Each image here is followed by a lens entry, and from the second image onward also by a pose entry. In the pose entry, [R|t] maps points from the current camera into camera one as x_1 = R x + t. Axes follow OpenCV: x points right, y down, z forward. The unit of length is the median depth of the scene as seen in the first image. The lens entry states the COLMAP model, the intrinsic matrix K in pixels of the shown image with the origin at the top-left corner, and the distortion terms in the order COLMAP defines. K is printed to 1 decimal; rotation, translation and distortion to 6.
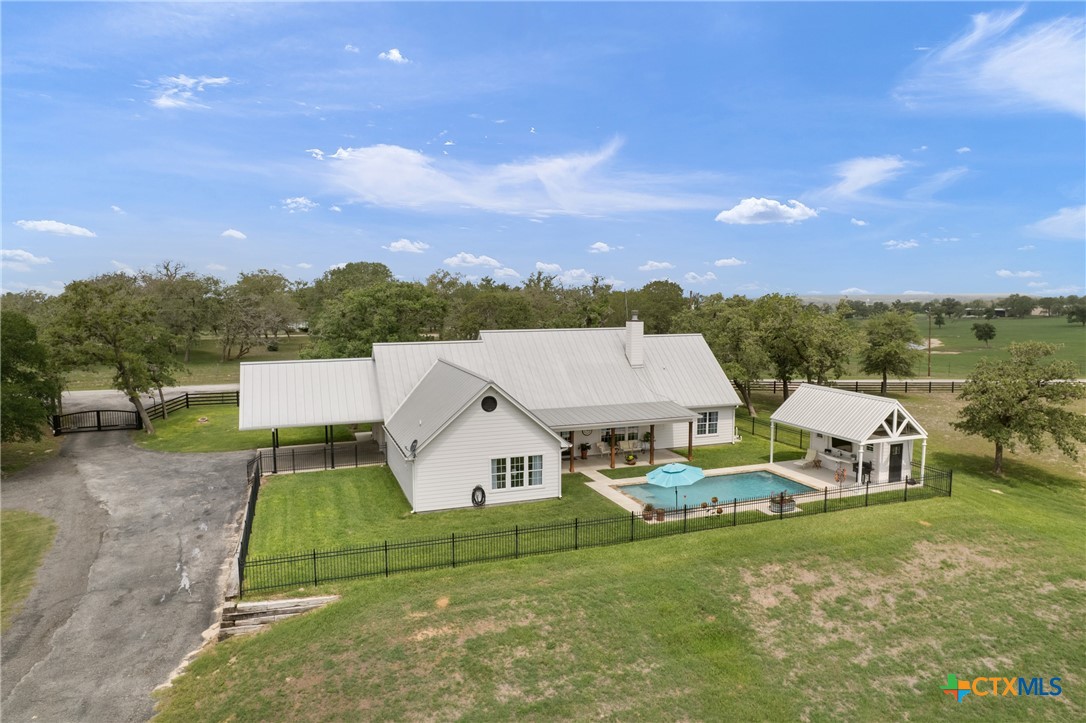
lens RADIAL K [[706.2, 0, 543.0], [0, 706.2, 361.5], [0, 0, 1]] dist [-0.089294, 0.084038]
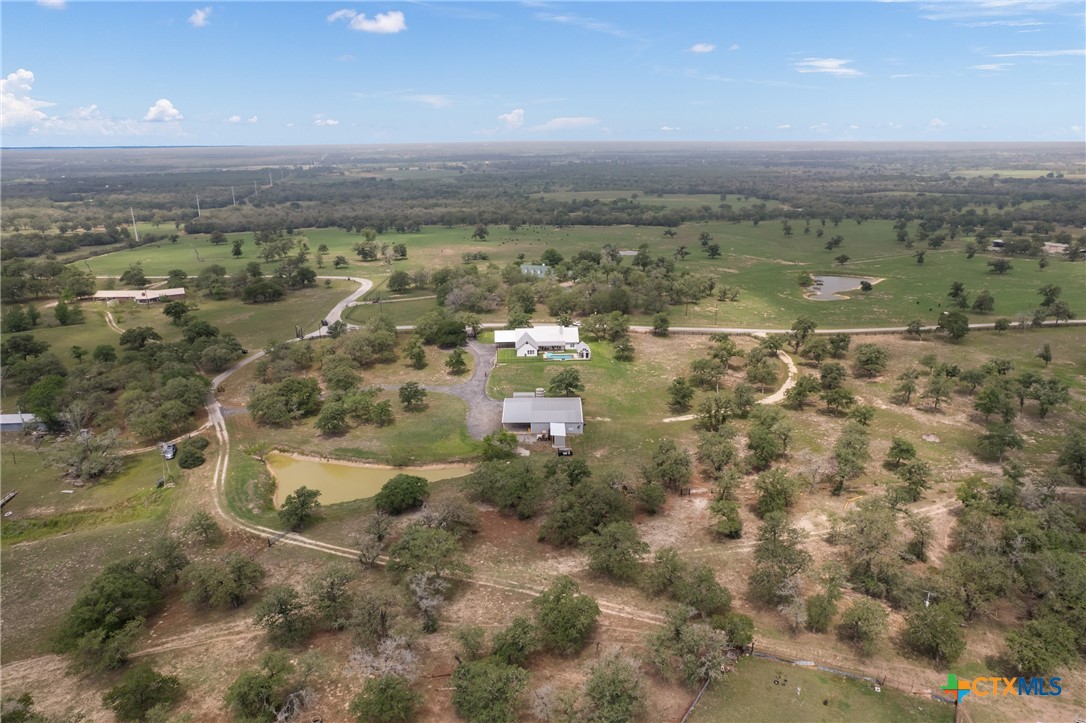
lens RADIAL K [[706.2, 0, 543.0], [0, 706.2, 361.5], [0, 0, 1]] dist [-0.089294, 0.084038]
pose [[0.956858, 0.089417, -0.276455, 2.172607], [-0.026463, 0.974334, 0.223547, -1.427796], [0.289348, -0.206587, 0.934665, -5.988790]]
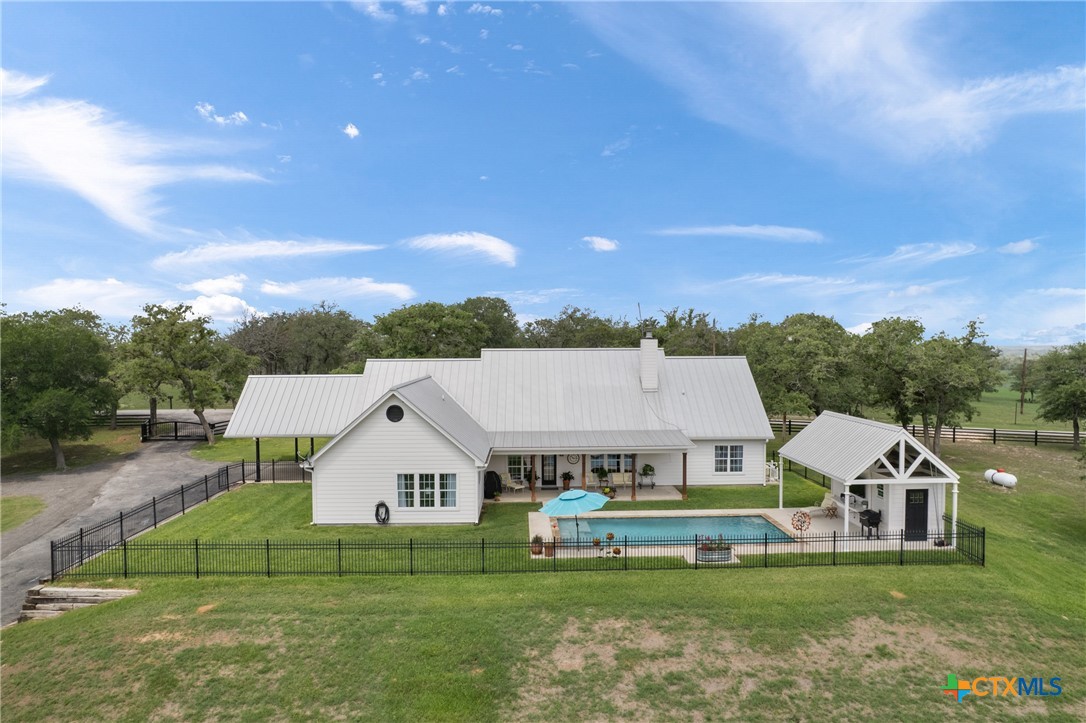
lens RADIAL K [[706.2, 0, 543.0], [0, 706.2, 361.5], [0, 0, 1]] dist [-0.089294, 0.084038]
pose [[0.949628, 0.006033, -0.313321, 0.397089], [-0.028454, 0.997345, -0.067036, 0.047583], [0.312085, 0.072575, 0.947278, 0.173916]]
